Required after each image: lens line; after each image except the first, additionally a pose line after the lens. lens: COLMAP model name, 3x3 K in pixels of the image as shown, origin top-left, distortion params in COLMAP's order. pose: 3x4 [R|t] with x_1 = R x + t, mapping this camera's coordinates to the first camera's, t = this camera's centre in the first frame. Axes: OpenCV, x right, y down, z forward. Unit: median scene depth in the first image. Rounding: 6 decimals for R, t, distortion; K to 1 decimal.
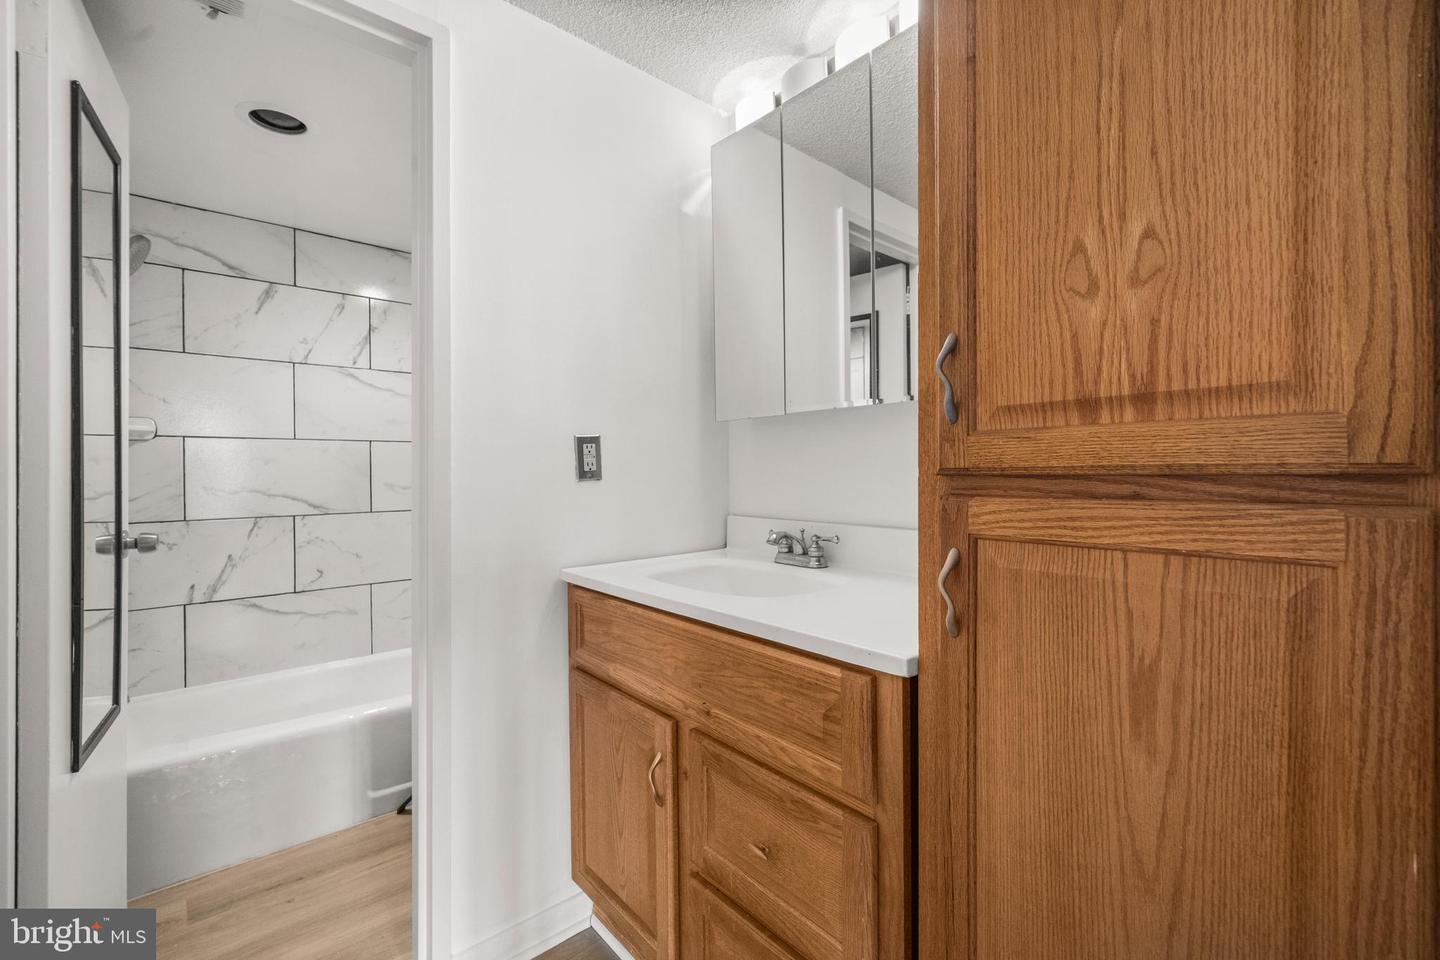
lens RADIAL K [[619.4, 0, 715.3], [0, 619.4, 470.4], [0, 0, 1]] dist [0.001565, -0.000481]
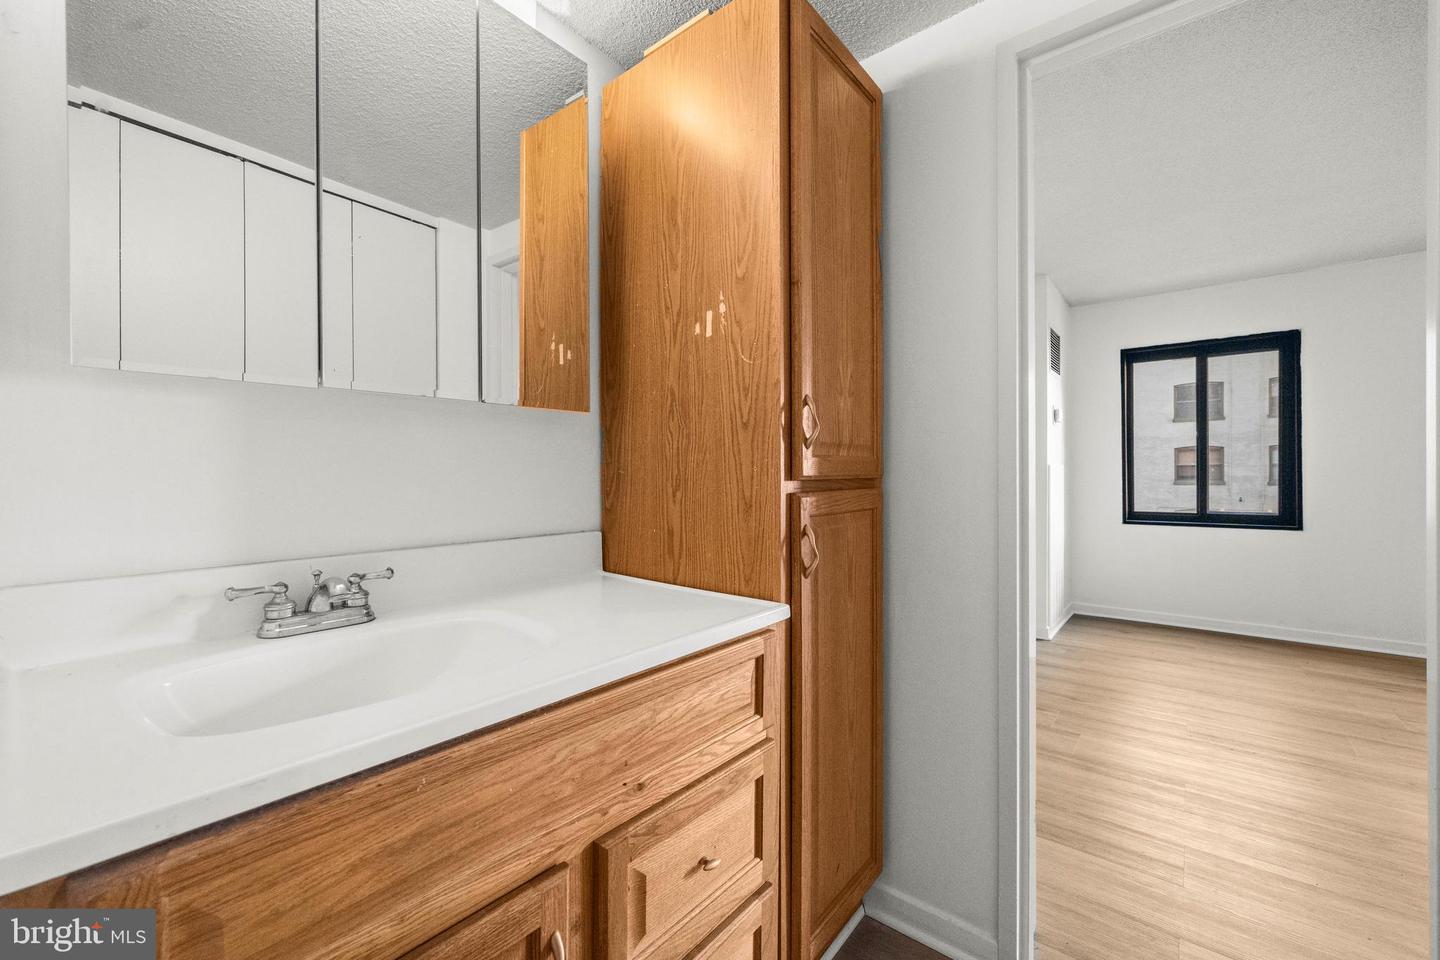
lens RADIAL K [[577.0, 0, 723.8], [0, 577.0, 478.8], [0, 0, 1]] dist [-0.002630, -0.000058]
pose [[-0.165137, -0.005919, 0.986253, -0.935377], [0.001501, 0.999979, 0.006253, -0.005585], [-0.986269, 0.002513, -0.165125, 1.263765]]
